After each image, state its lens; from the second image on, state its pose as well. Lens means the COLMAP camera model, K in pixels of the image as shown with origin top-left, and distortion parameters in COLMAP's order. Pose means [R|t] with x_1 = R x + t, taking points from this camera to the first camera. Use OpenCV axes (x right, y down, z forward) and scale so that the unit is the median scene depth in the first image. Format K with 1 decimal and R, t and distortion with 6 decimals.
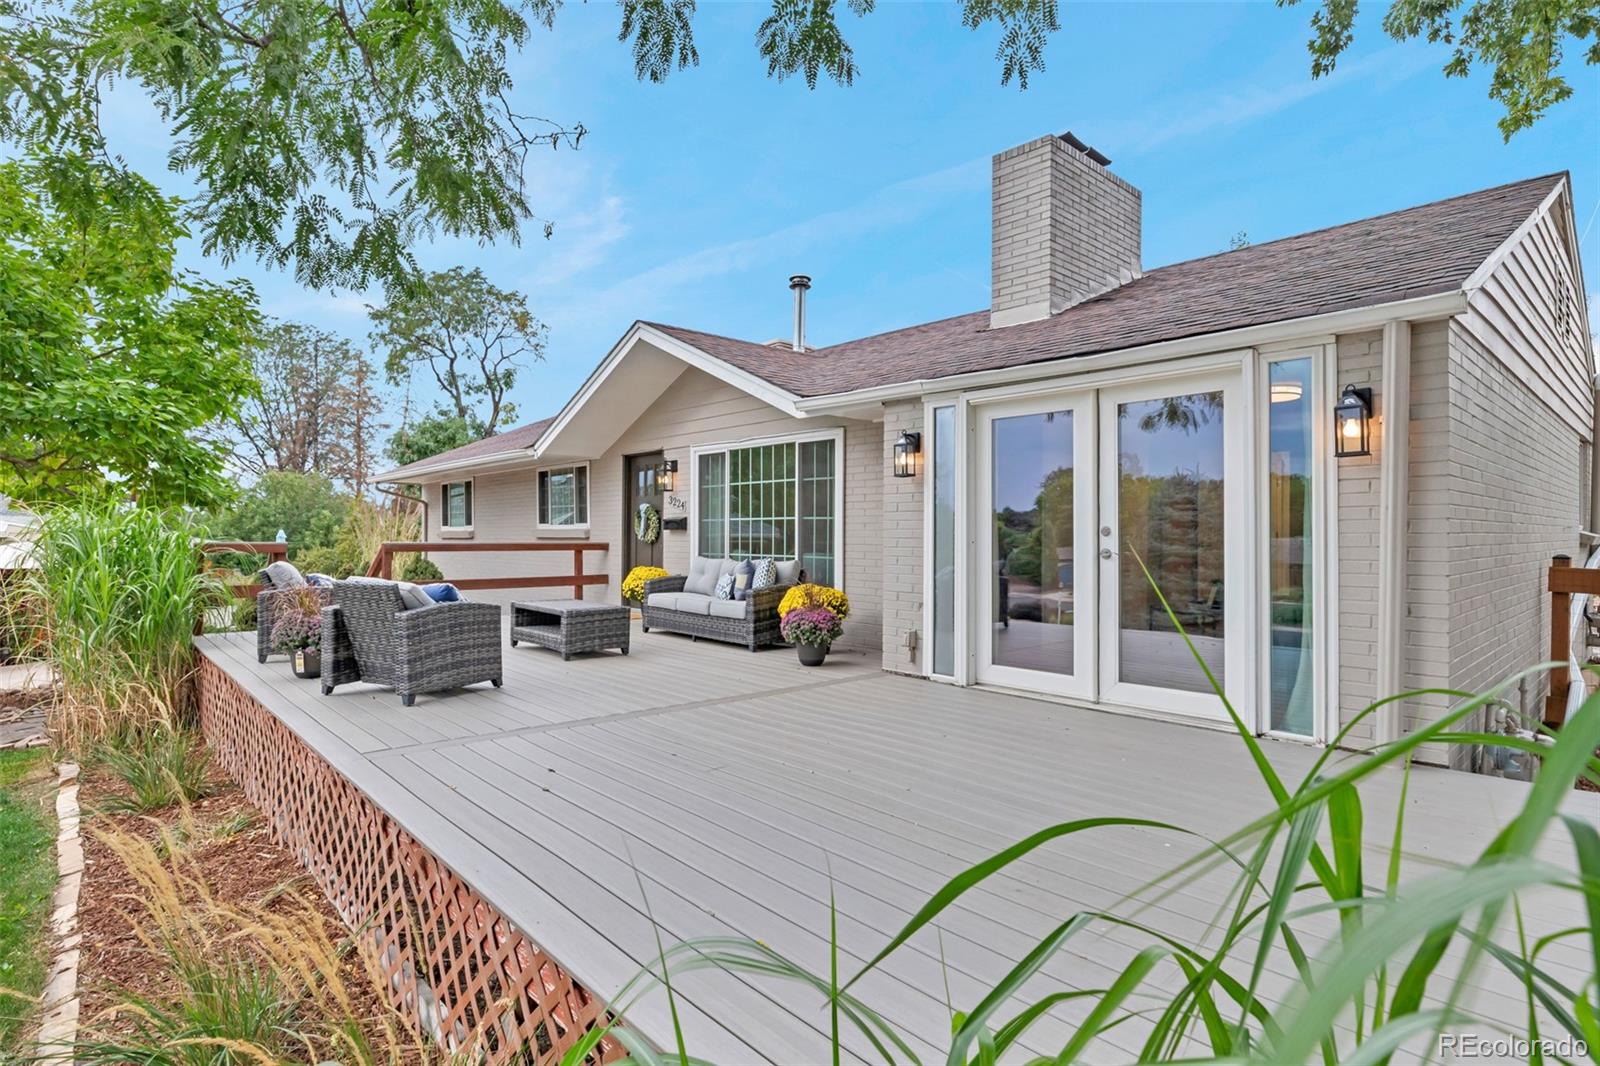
lens RADIAL K [[817.1, 0, 774.2], [0, 817.1, 536.0], [0, 0, 1]] dist [-0.002907, -0.000333]
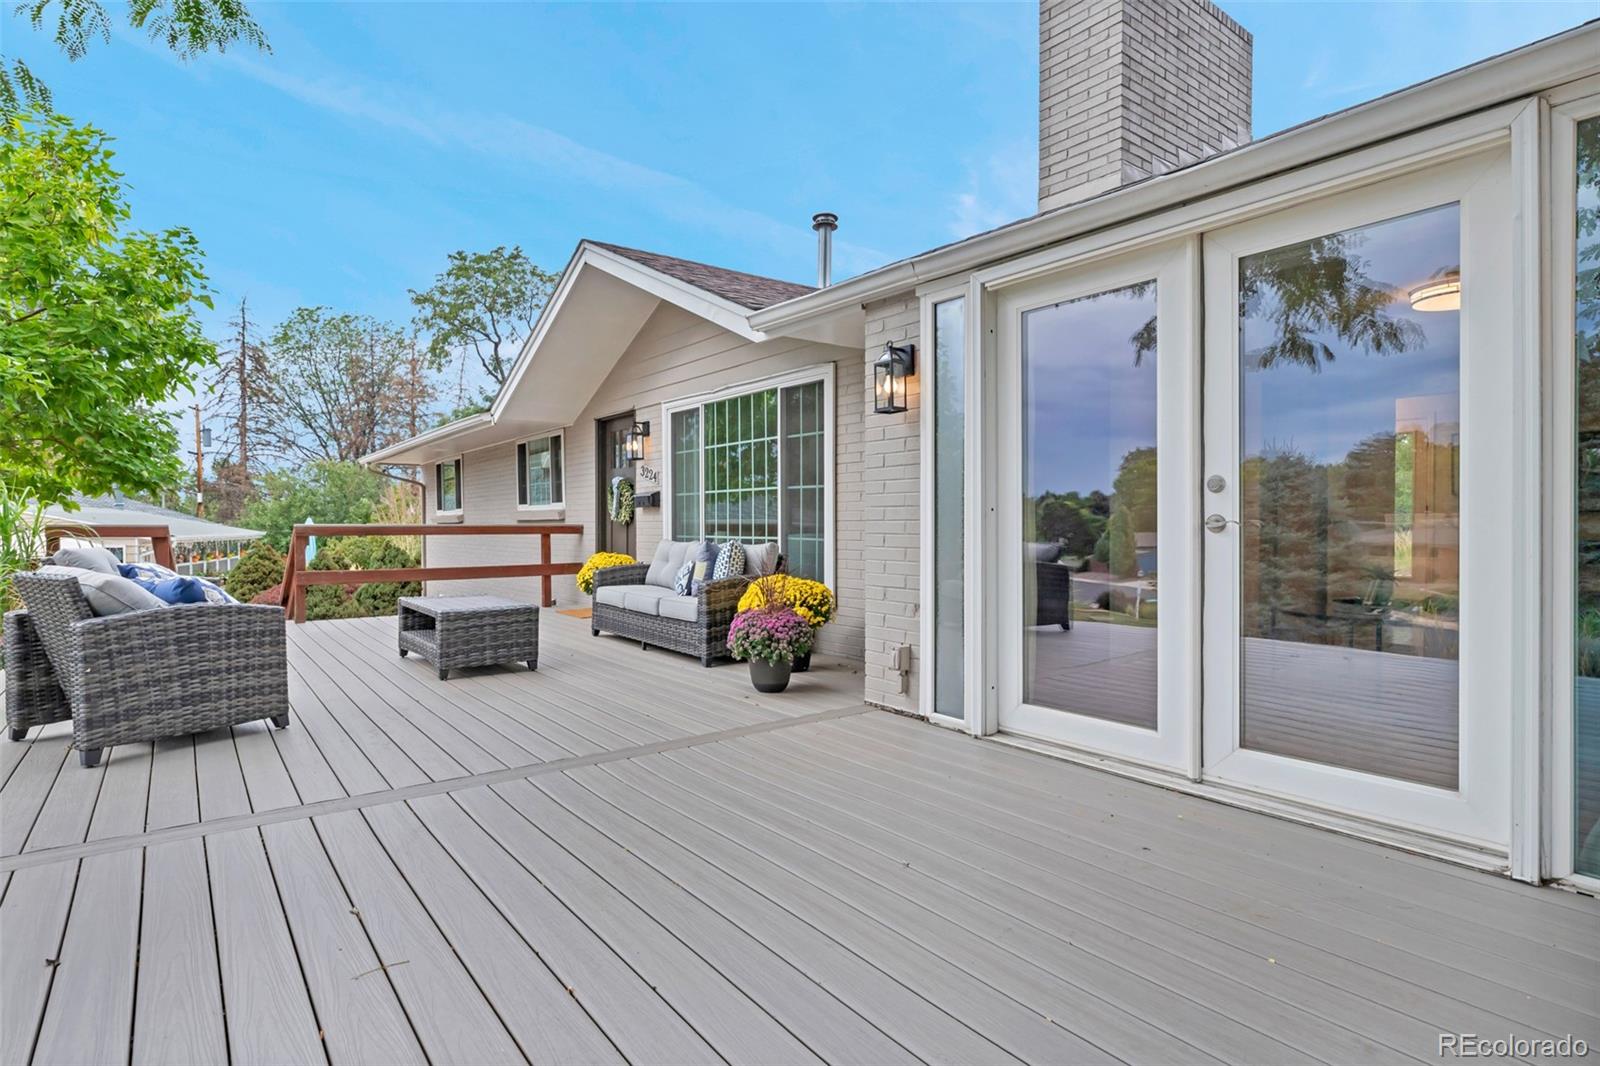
lens RADIAL K [[817.1, 0, 774.2], [0, 817.1, 536.0], [0, 0, 1]] dist [-0.002907, -0.000333]
pose [[0.996399, -0.005406, -0.084618, 0.091575], [0.006628, 0.999878, 0.014169, 0.012745], [0.084531, -0.014679, 0.996313, 0.253323]]
